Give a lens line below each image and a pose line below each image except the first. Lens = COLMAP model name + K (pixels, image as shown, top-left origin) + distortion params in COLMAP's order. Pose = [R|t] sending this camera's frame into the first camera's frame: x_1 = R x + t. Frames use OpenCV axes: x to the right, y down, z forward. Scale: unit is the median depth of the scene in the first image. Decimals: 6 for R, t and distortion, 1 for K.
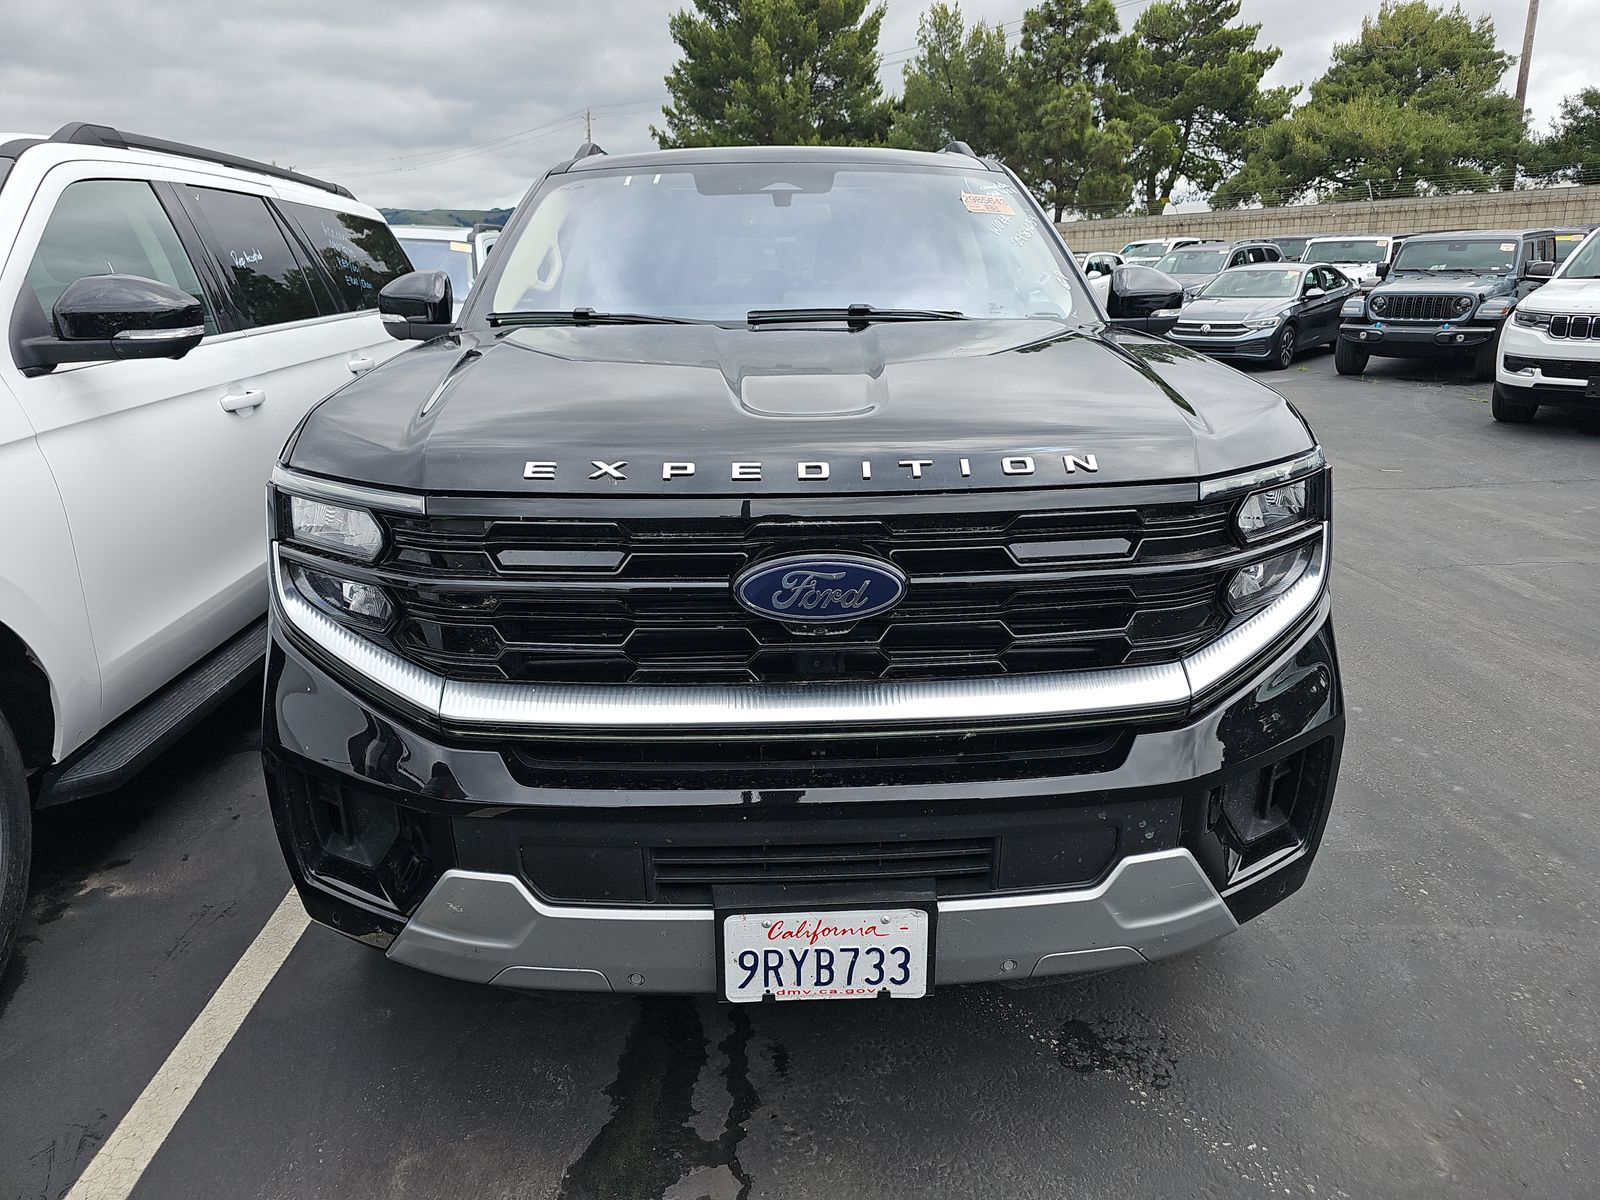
lens RADIAL K [[1080.2, 0, 800.0], [0, 1080.2, 600.0], [0, 0, 1]] dist [0.047676, -0.043210]
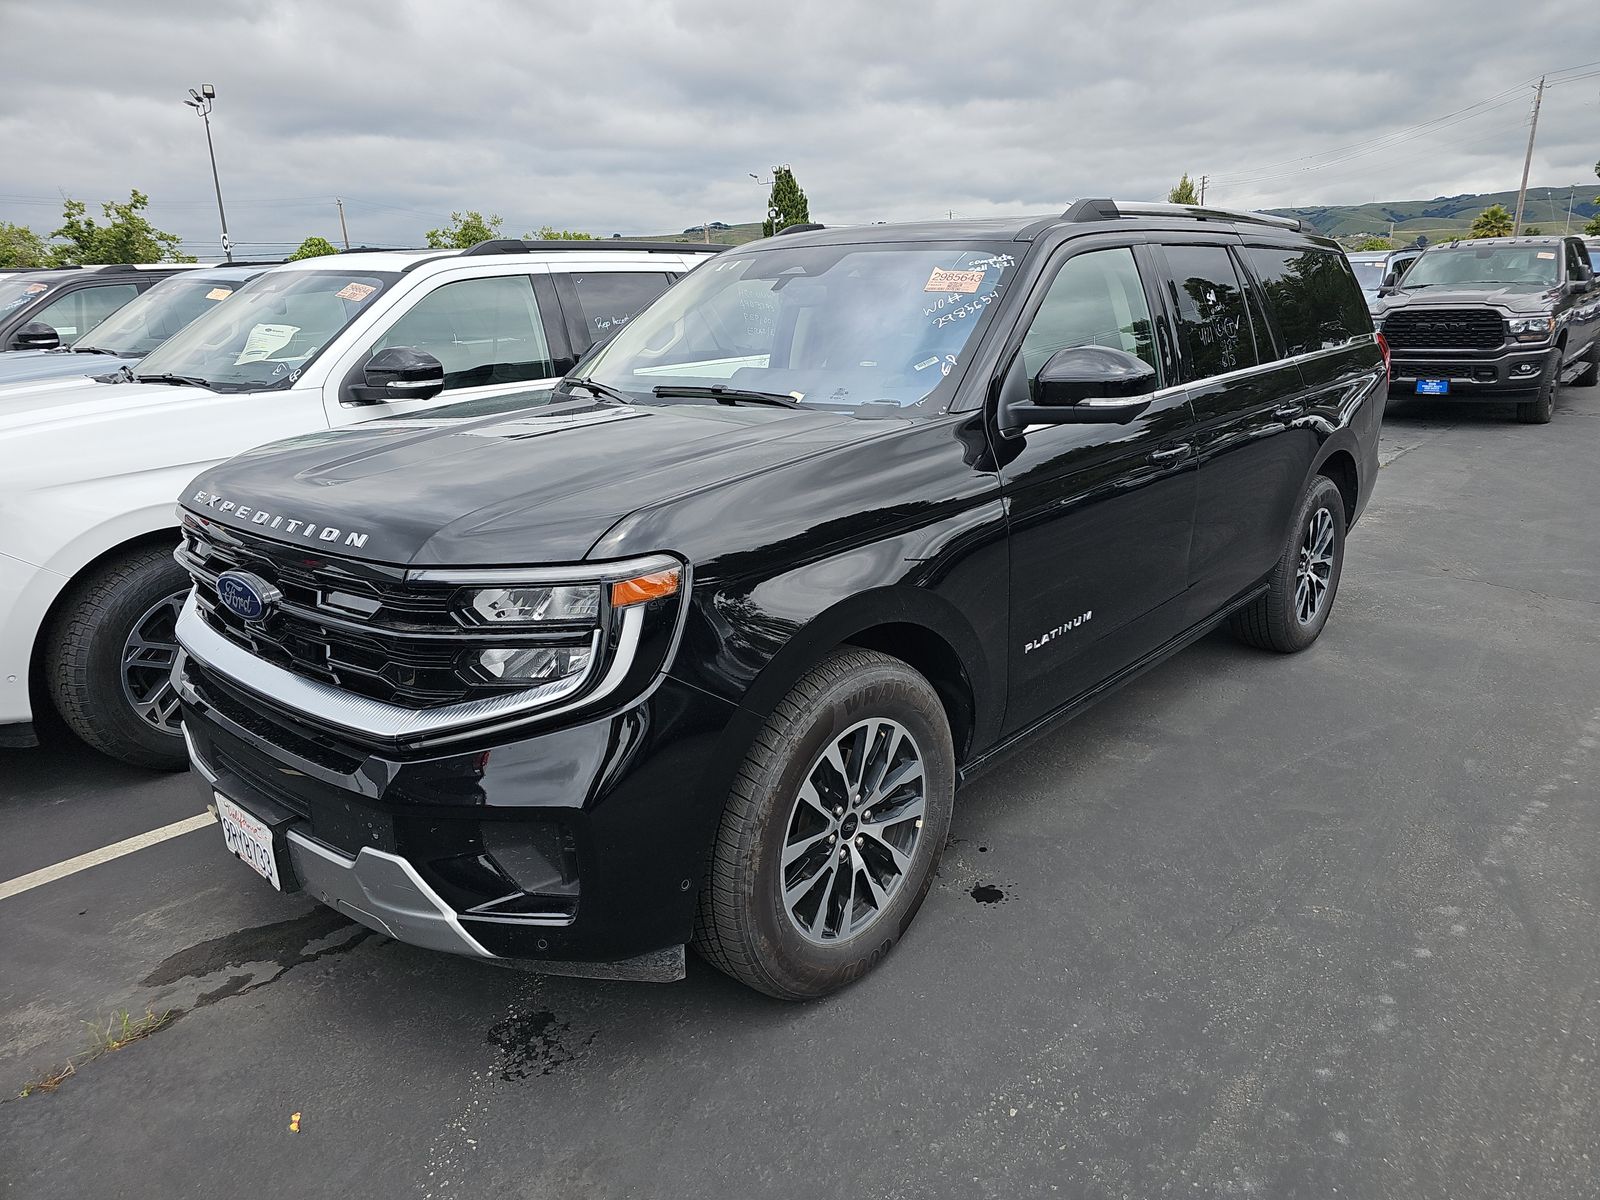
lens RADIAL K [[1080.2, 0, 800.0], [0, 1080.2, 600.0], [0, 0, 1]] dist [0.047676, -0.043210]
pose [[0.708330, 0.183019, -0.681742, 0.107739], [-0.182356, 0.980463, 0.073745, -0.017259], [0.681920, 0.072084, 0.727866, 0.027812]]
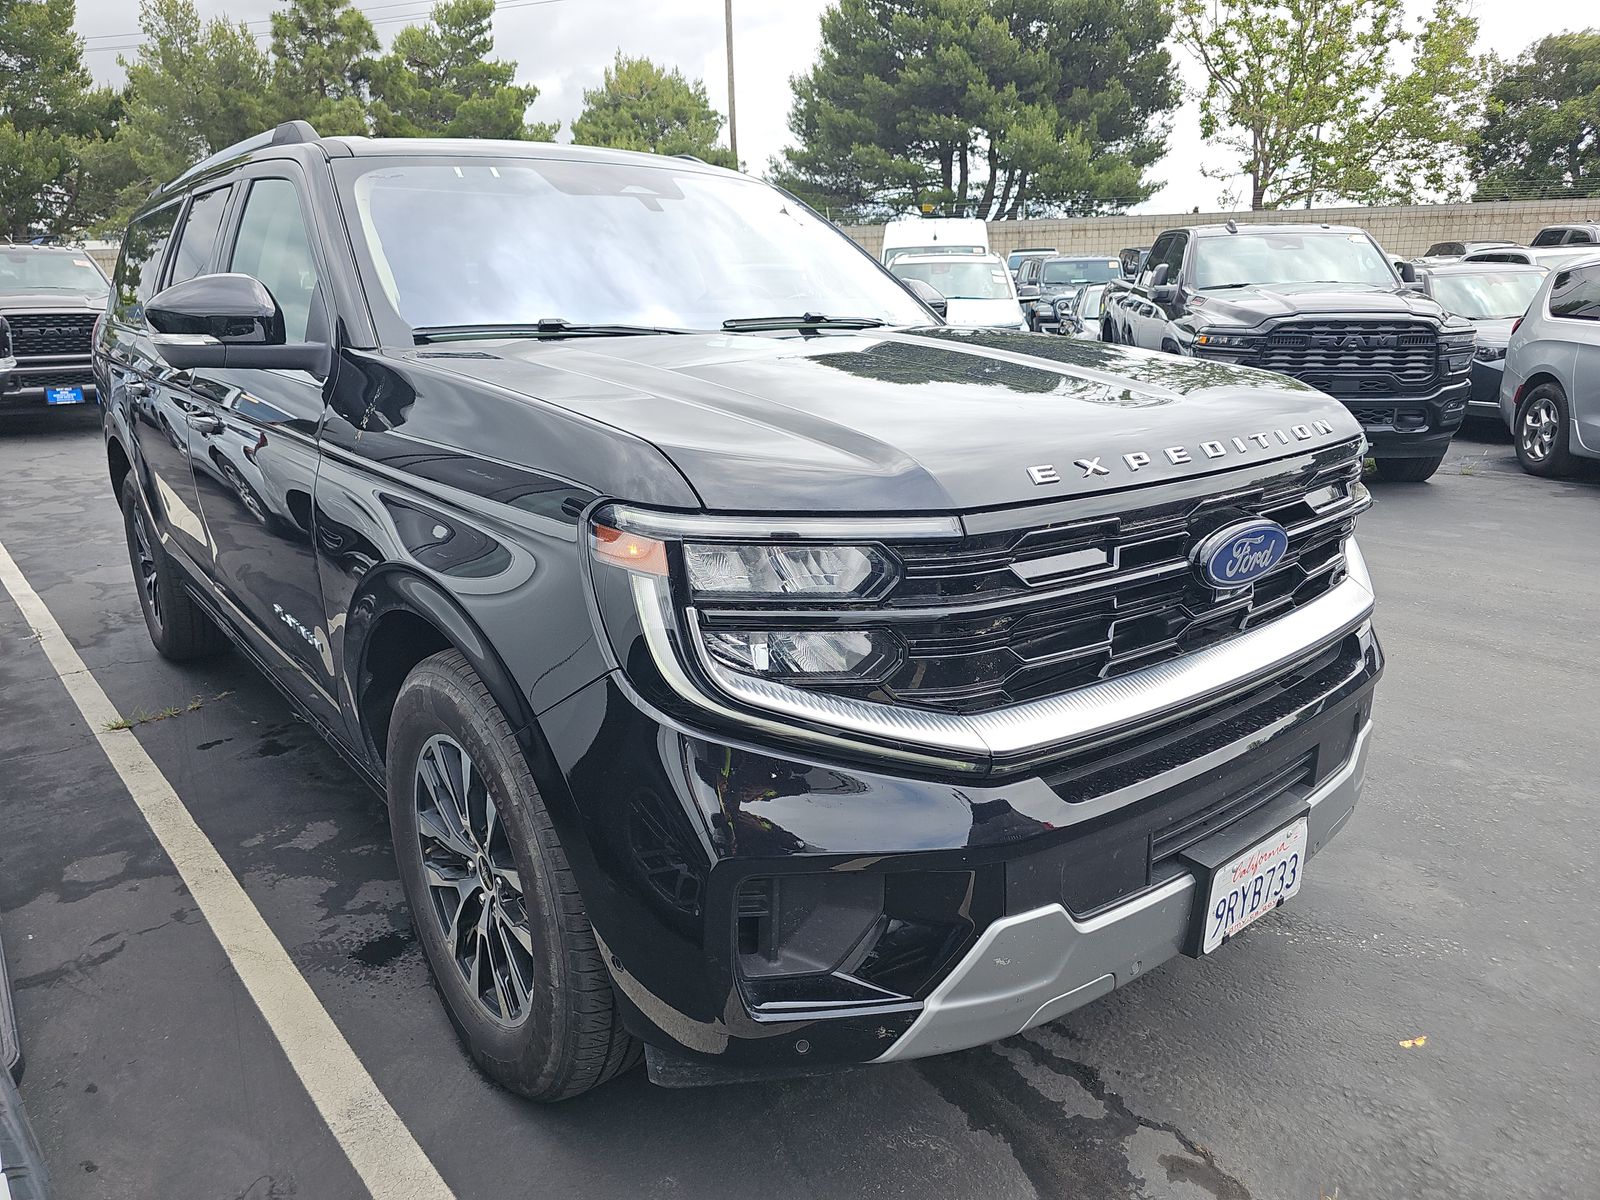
lens RADIAL K [[1083.2, 0, 800.0], [0, 1083.2, 600.0], [0, 0, 1]] dist [0.030211, -0.020429]
pose [[0.793813, -0.163772, 0.585696, -0.067255], [0.175485, 0.983777, 0.037243, -0.005683], [-0.582294, 0.073217, 0.809675, 0.024276]]
